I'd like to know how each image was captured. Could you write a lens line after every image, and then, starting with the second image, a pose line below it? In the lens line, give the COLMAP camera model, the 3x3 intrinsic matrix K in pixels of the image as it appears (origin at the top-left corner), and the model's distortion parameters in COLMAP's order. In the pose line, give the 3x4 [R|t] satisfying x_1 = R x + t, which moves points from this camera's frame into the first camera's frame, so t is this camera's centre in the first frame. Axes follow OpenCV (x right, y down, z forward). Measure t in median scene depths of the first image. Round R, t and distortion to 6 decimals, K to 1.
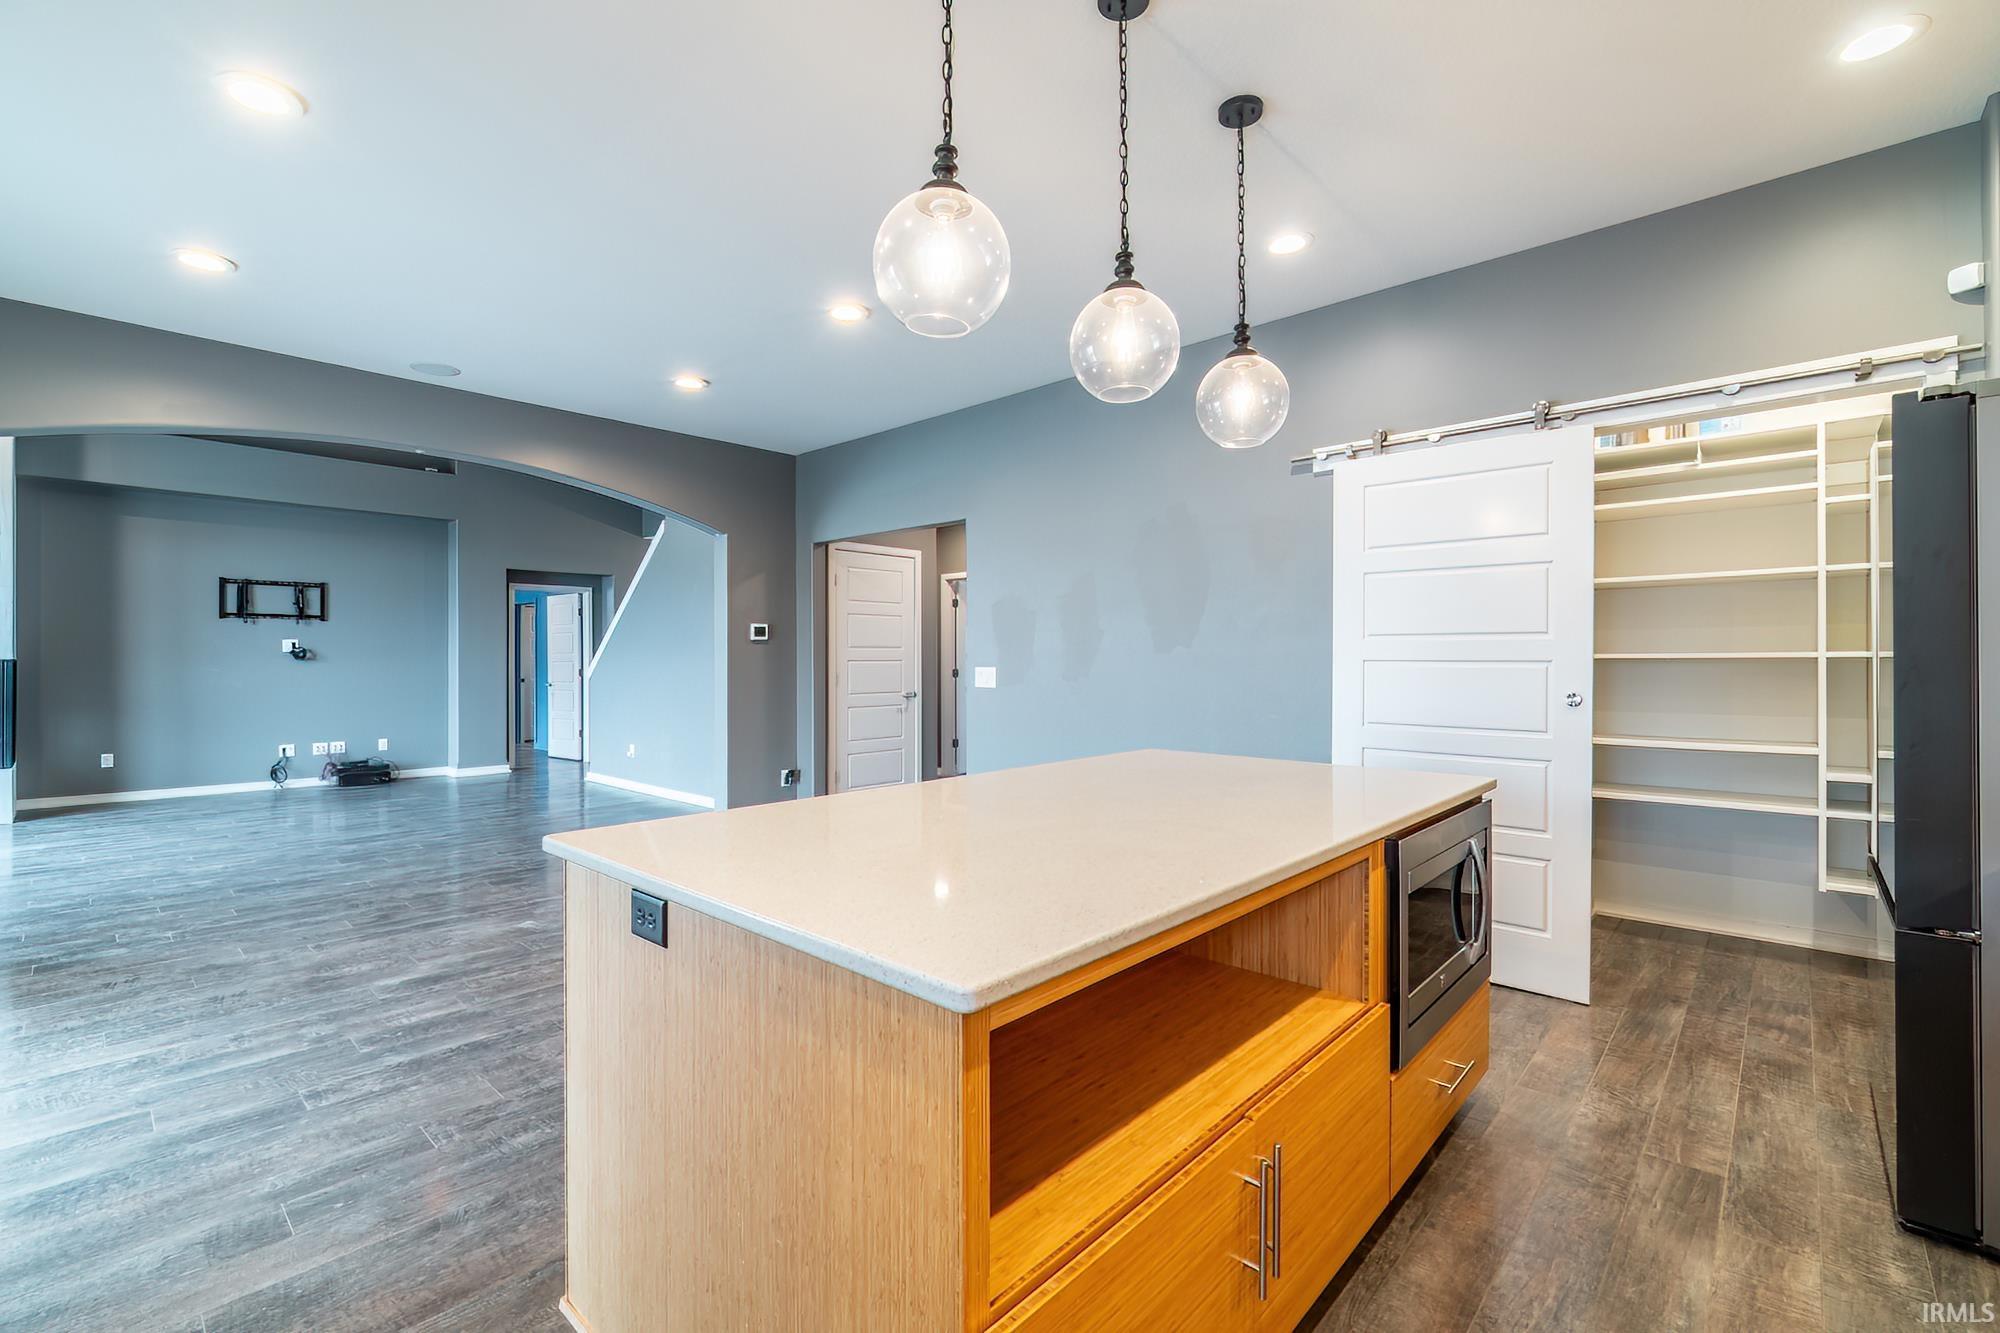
lens RADIAL K [[887.7, 0, 985.1], [0, 887.7, 658.8], [0, 0, 1]] dist [-0.008668, 0.002078]
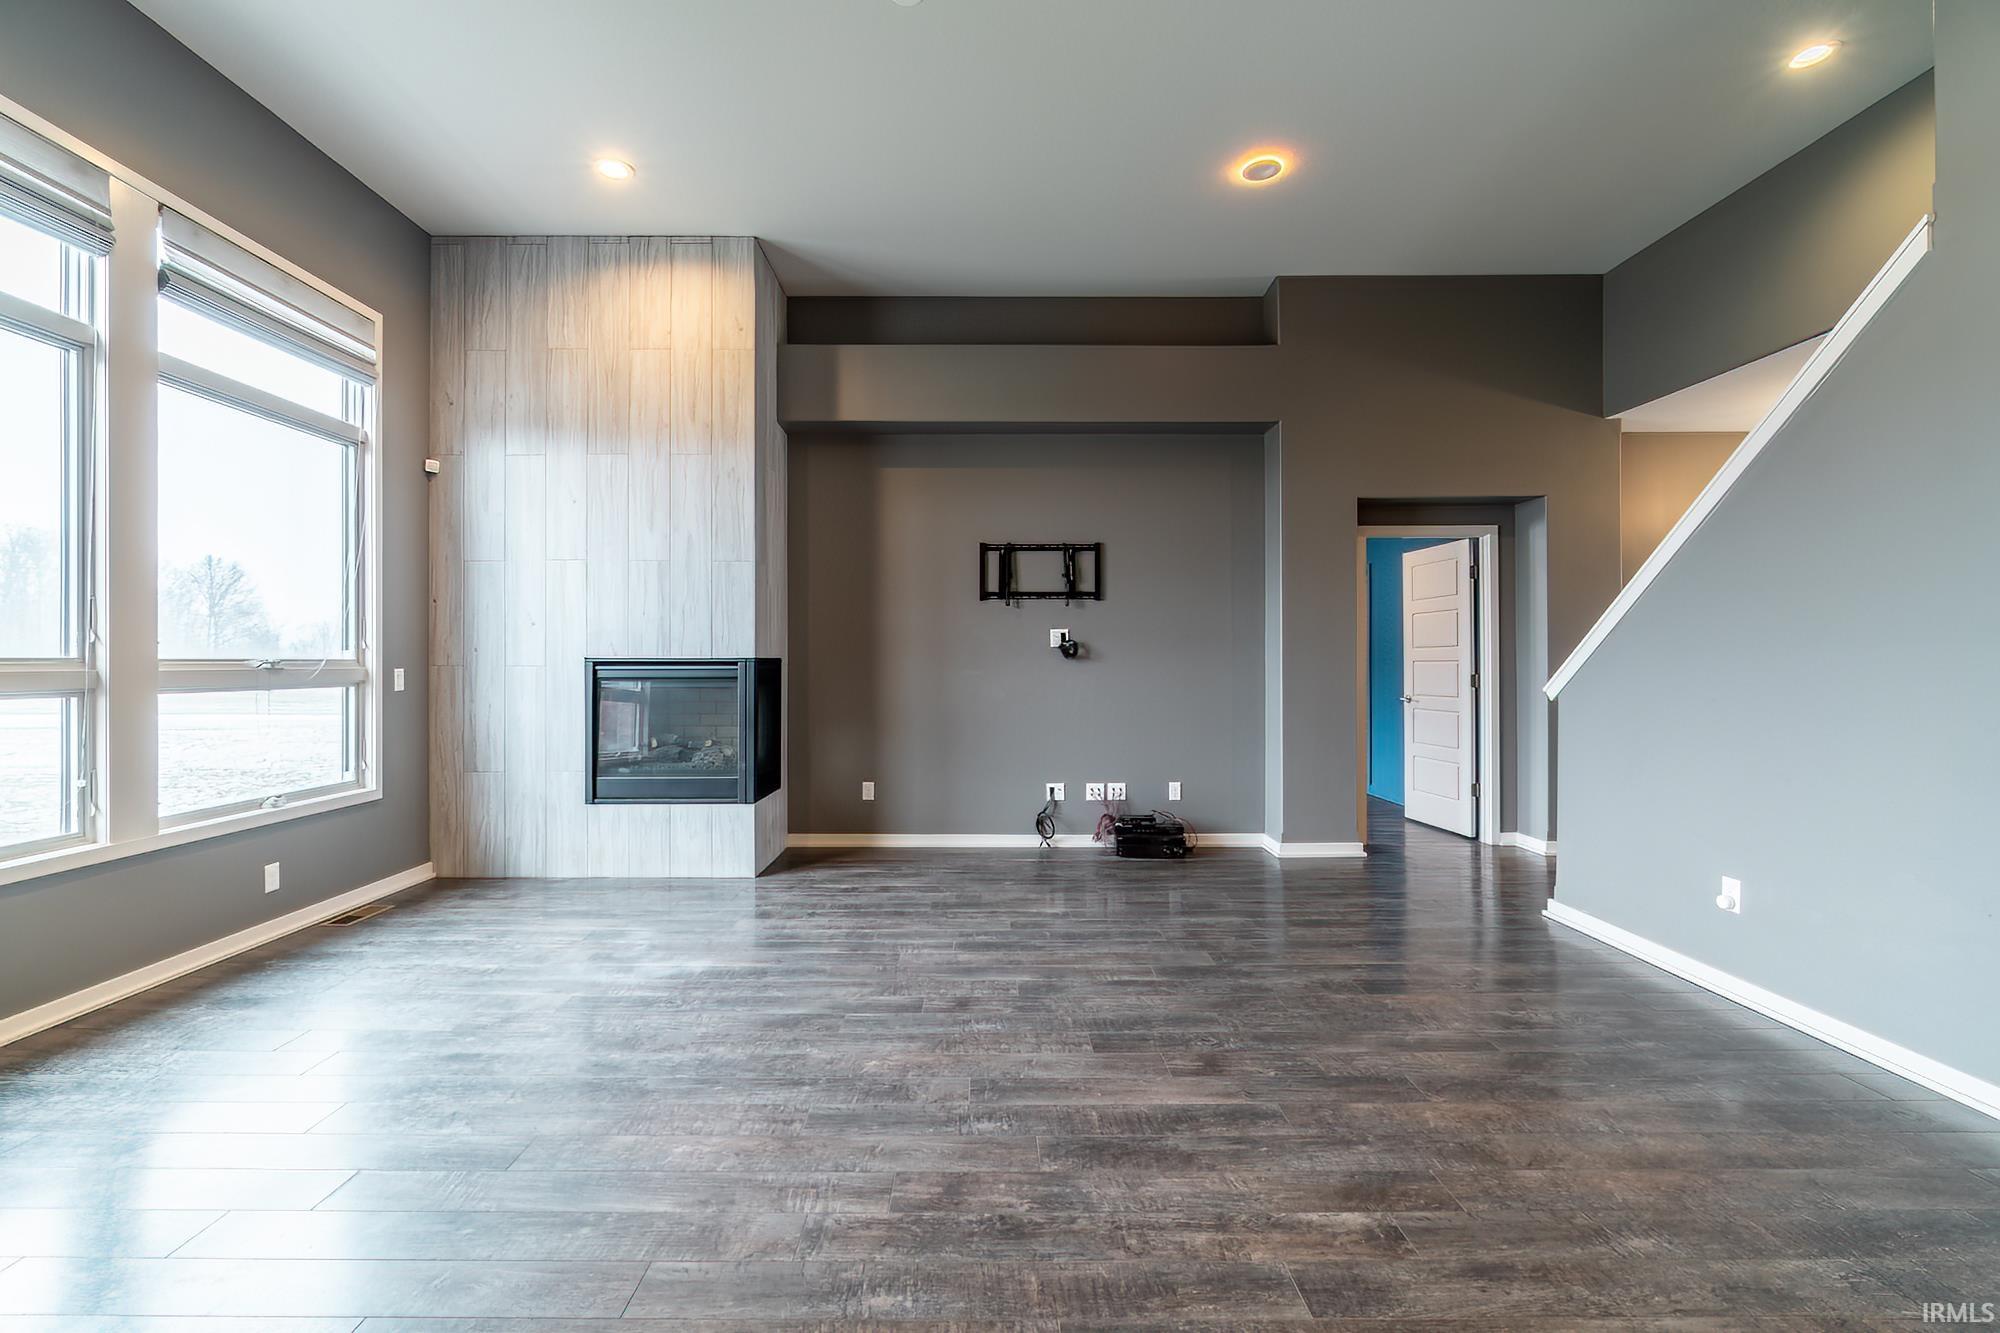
lens RADIAL K [[887.7, 0, 995.4], [0, 887.7, 658.2], [0, 0, 1]] dist [-0.008668, 0.002078]
pose [[0.711392, -0.000540, -0.702795, -0.338560], [0.001489, 0.999999, 0.000738, 0.000373], [0.702794, -0.001572, 0.711392, 0.475910]]
